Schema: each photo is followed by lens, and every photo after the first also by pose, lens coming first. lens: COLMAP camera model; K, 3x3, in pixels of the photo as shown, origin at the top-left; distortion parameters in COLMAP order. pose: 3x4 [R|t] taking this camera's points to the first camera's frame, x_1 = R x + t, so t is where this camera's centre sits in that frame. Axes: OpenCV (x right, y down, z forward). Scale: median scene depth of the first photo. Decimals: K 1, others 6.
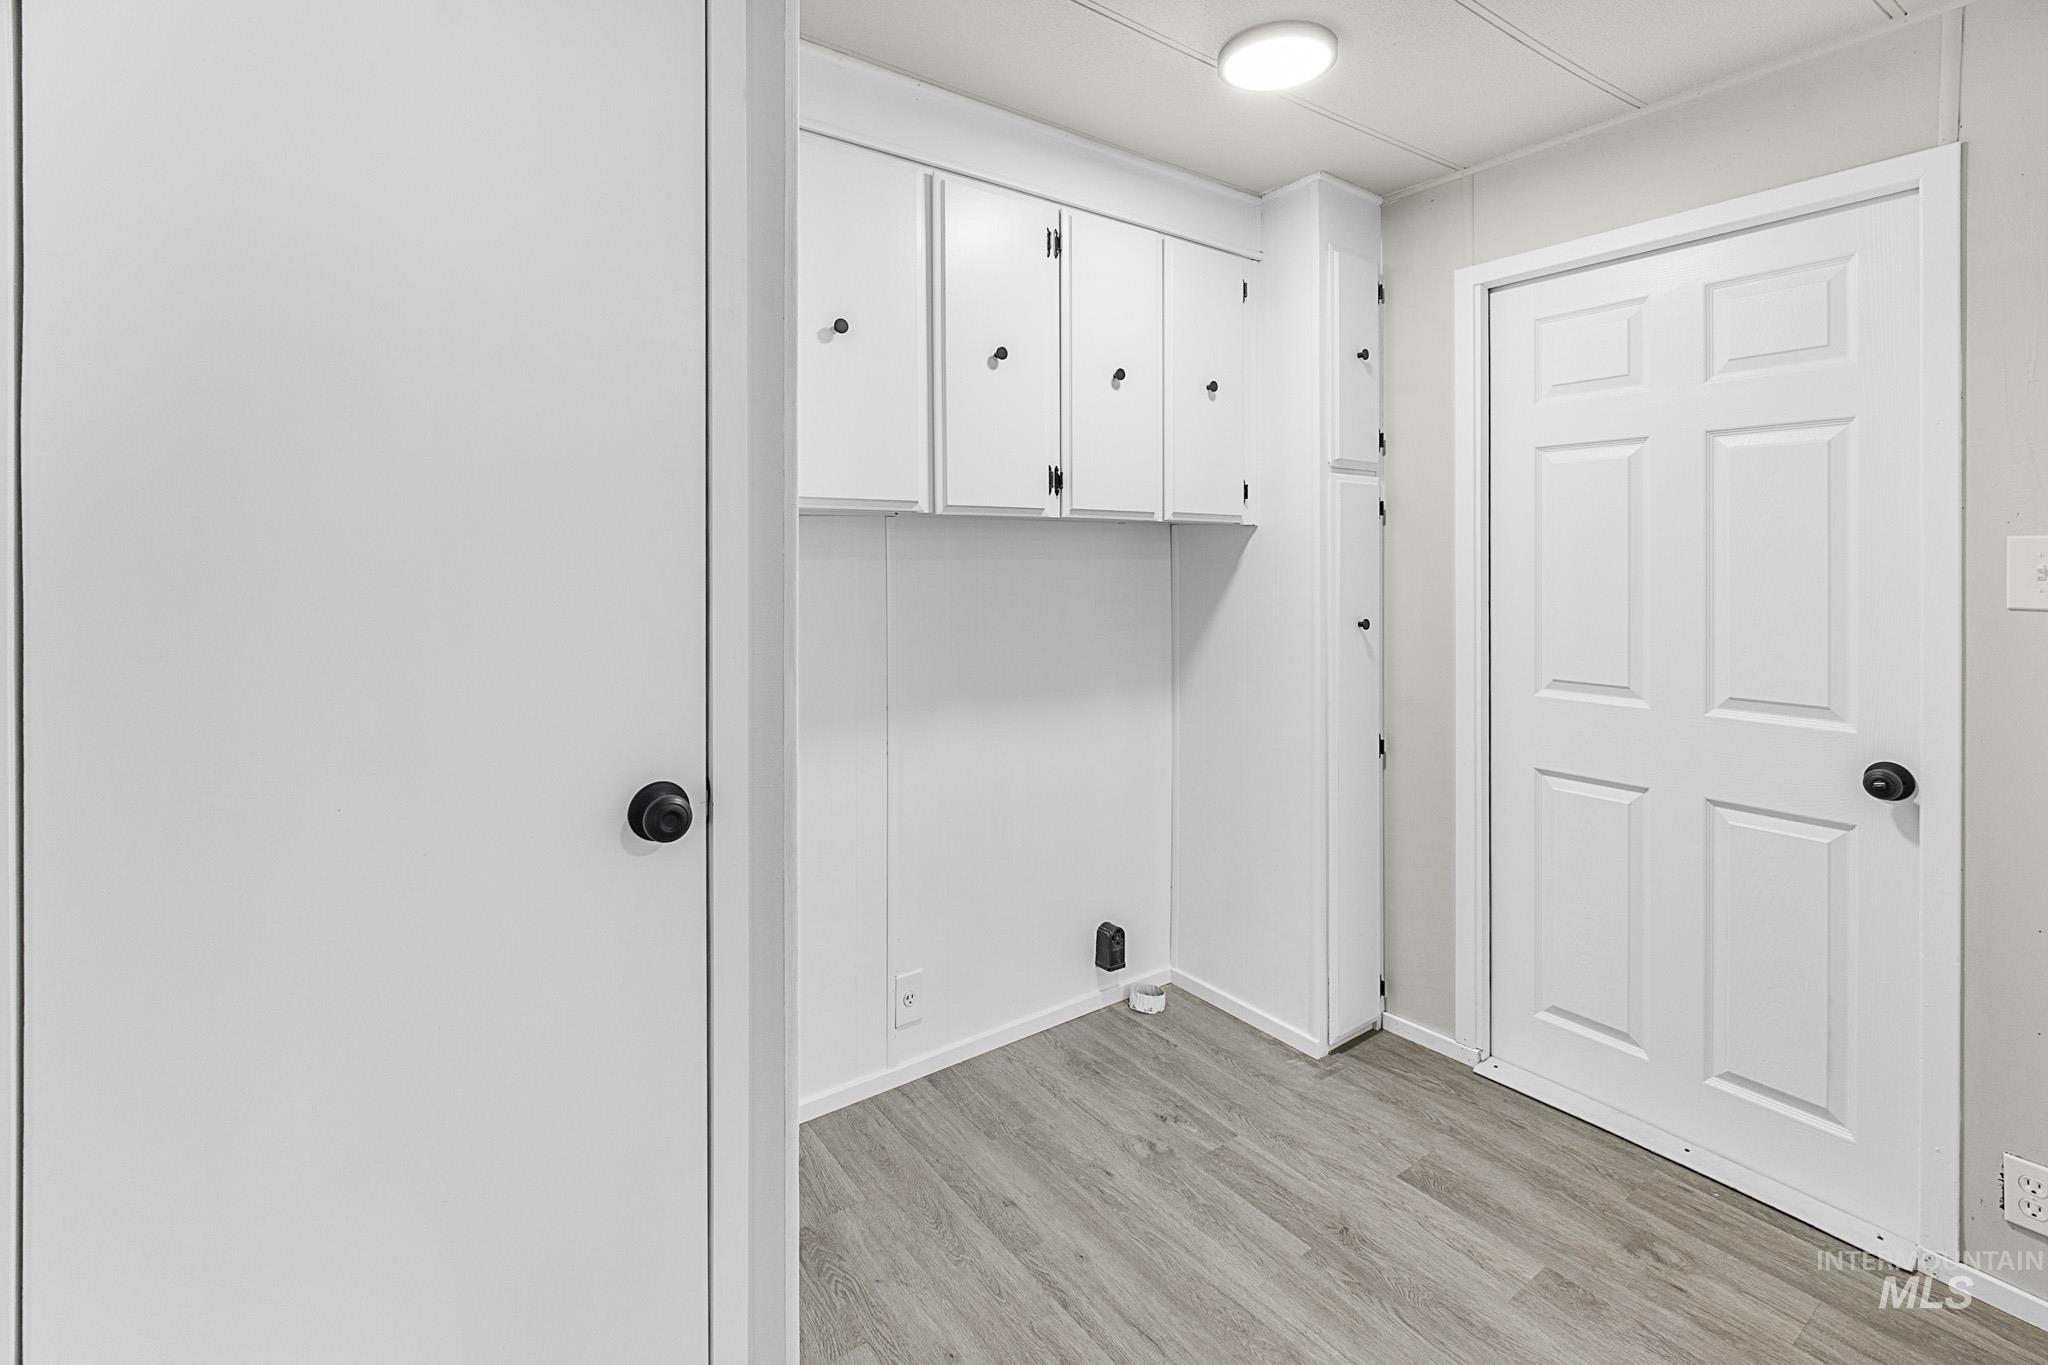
lens RADIAL K [[927.5, 0, 1022.4], [0, 927.5, 544.3], [0, 0, 1]] dist [-0.000633, -0.000148]
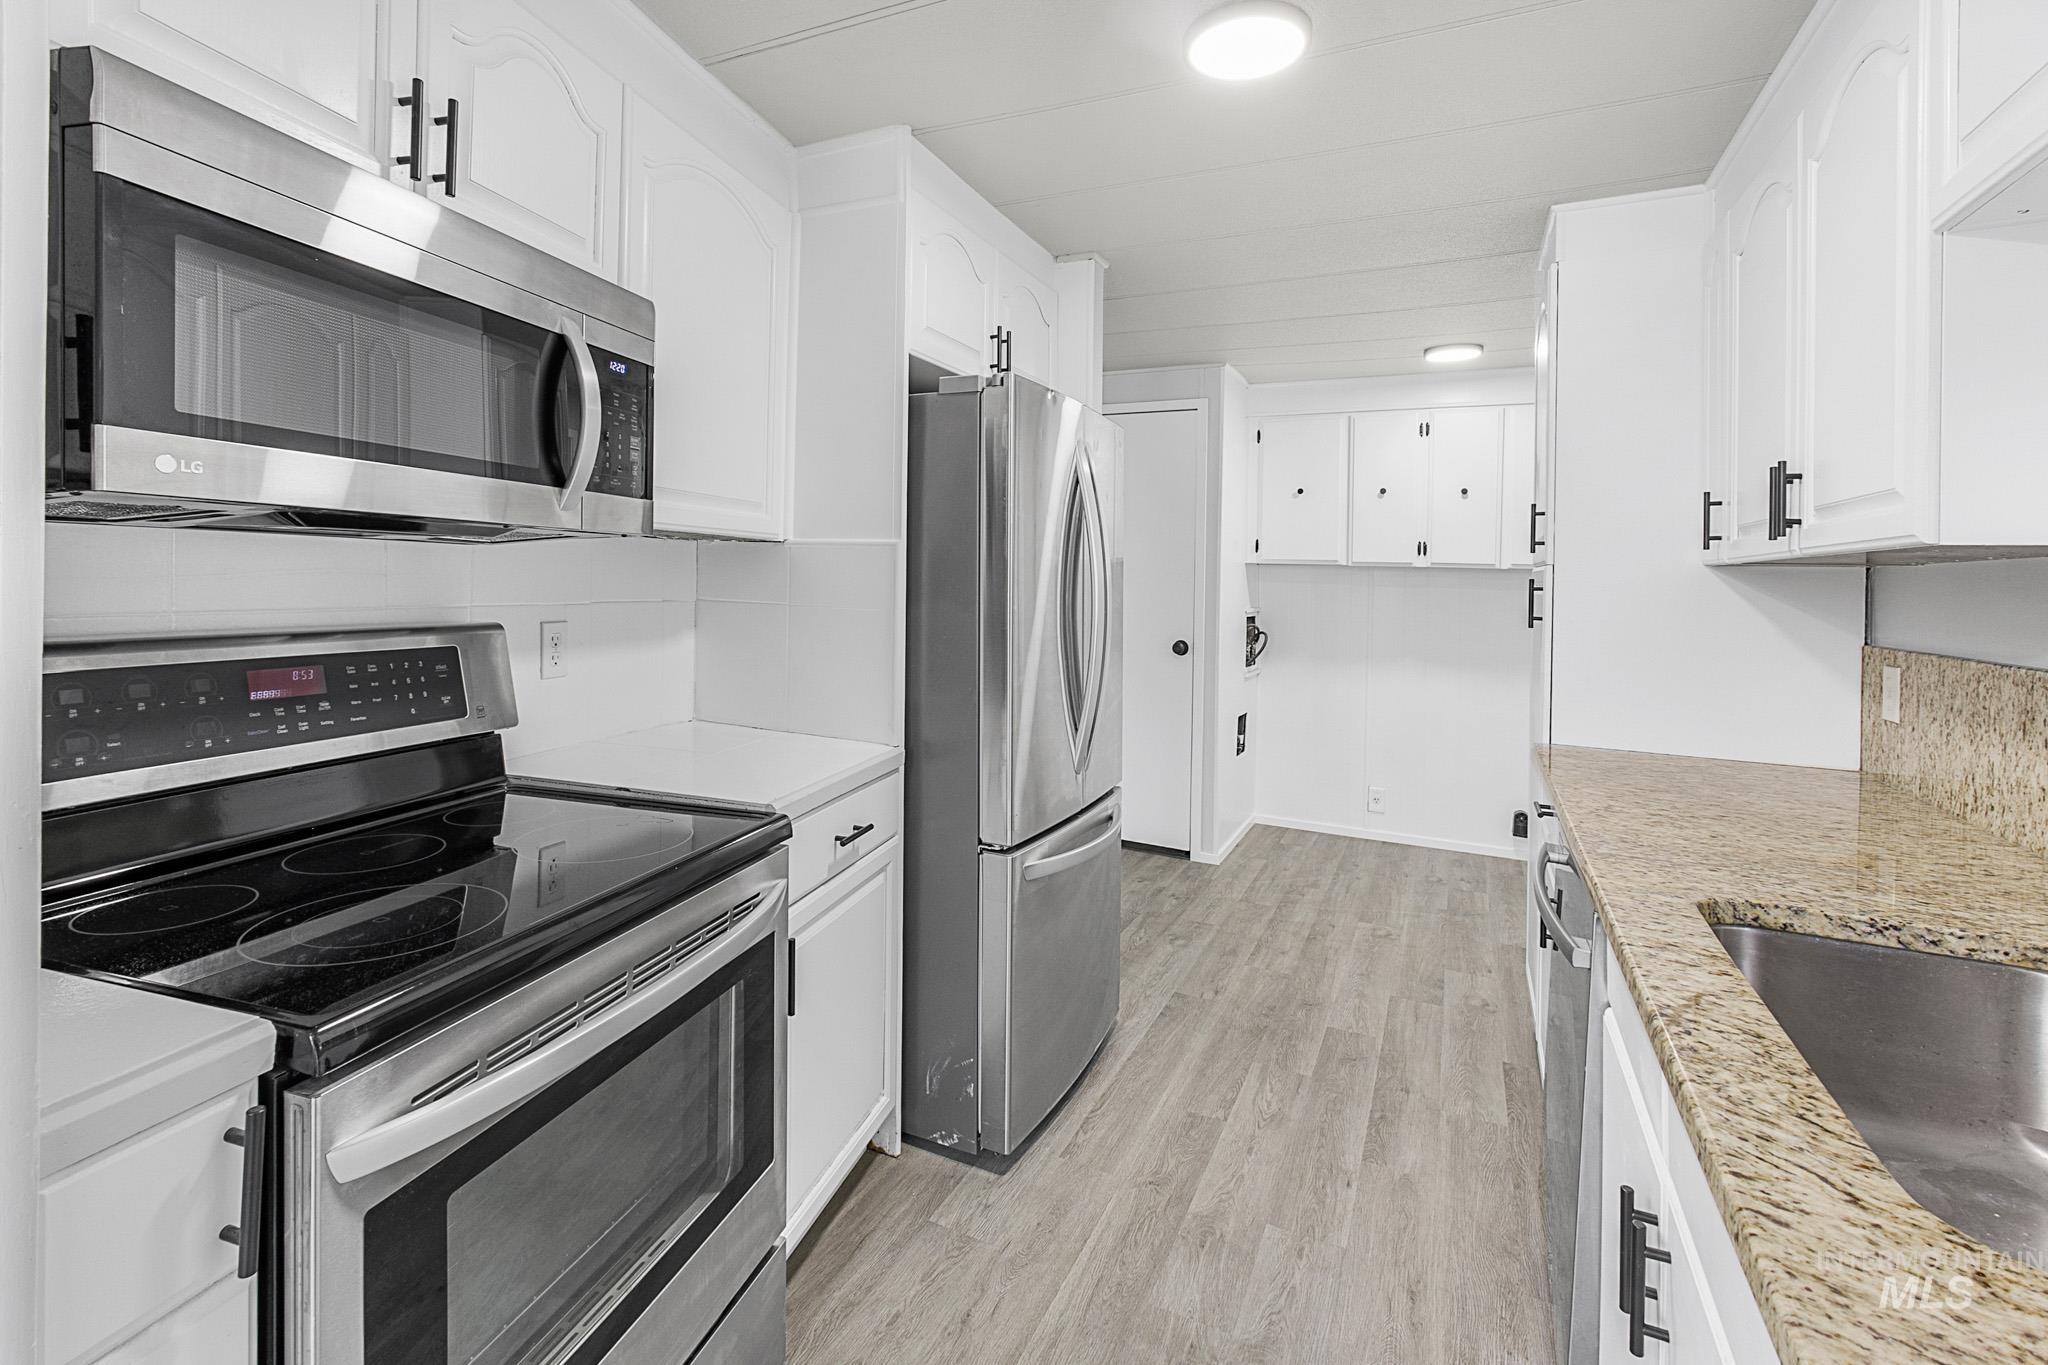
lens RADIAL K [[911.1, 0, 1023.4], [0, 911.1, 573.8], [0, 0, 1]] dist [-0.001909, 0.000054]
pose [[0.477856, 0.013114, -0.878341, 1.276219], [-0.024079, 0.999708, 0.001826, 0.003408], [0.878108, 0.020277, 0.478032, -0.667336]]
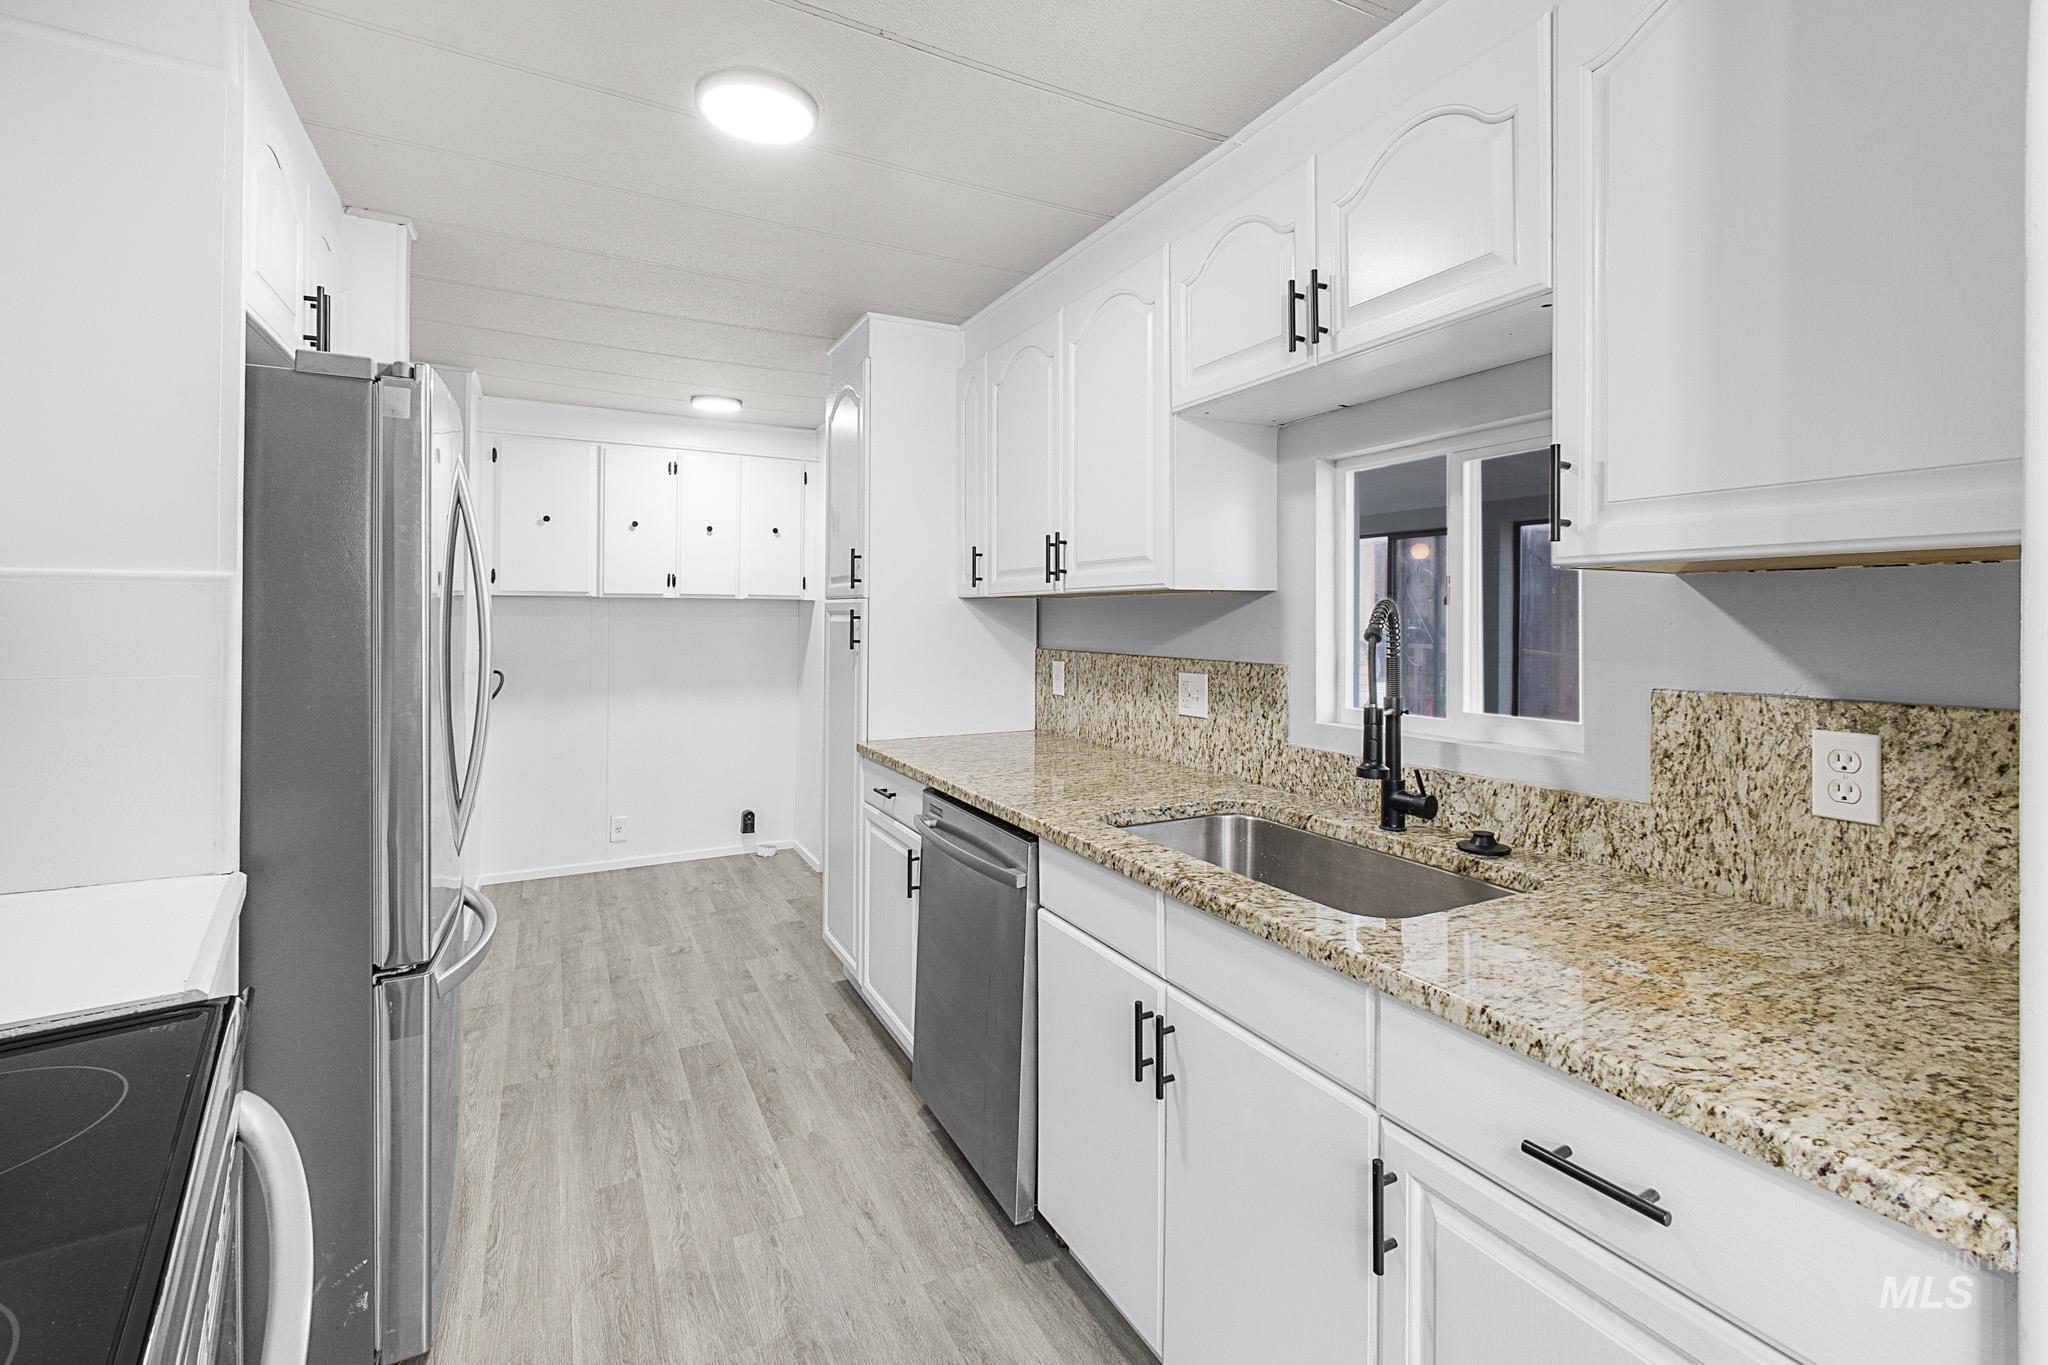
lens RADIAL K [[895.7, 0, 1023.8], [0, 895.7, 593.8], [0, 0, 1]] dist [-0.002187, -0.000700]
pose [[0.991744, 0.002988, -0.128200, 1.034489], [-0.005633, 0.999779, -0.020273, -0.000714], [0.128111, 0.020828, 0.991541, -0.883808]]
